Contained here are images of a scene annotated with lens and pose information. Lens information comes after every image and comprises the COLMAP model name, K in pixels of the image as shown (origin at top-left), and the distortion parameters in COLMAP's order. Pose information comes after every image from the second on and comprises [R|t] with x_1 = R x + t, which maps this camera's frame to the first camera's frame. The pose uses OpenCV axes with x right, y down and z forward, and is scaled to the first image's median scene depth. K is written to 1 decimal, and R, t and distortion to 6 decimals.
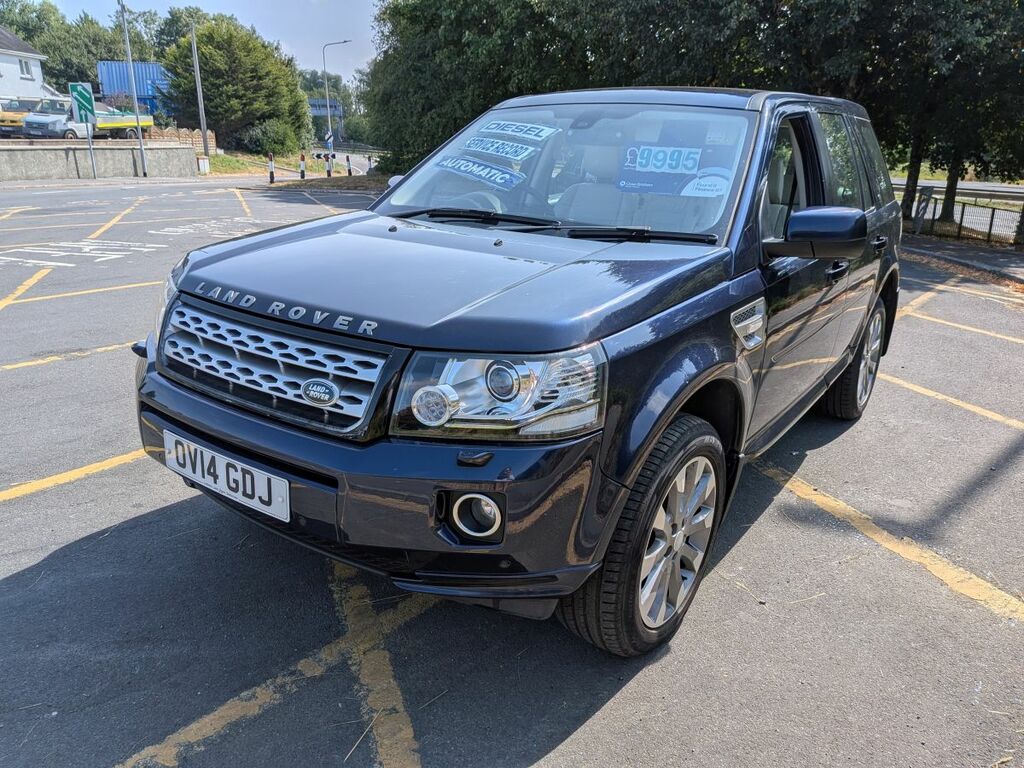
lens RADIAL K [[901.8, 0, 512.0], [0, 901.8, 384.0], [0, 0, 1]] dist [-0.012066, -0.013678]
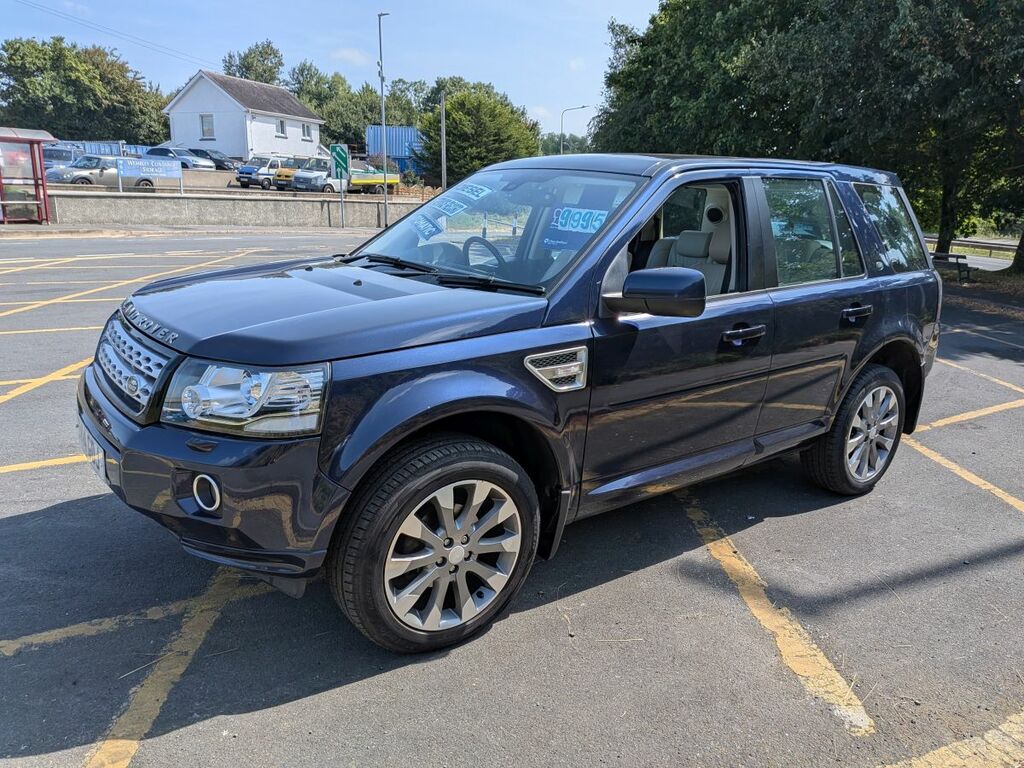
lens RADIAL K [[901.2, 0, 512.0], [0, 901.2, 384.0], [0, 0, 1]] dist [0.123747, -0.318462]
pose [[0.944276, 0.084422, -0.318145, 0.125105], [-0.104985, 0.993314, -0.048020, 0.002255], [0.311964, 0.078745, 0.946825, -0.011924]]
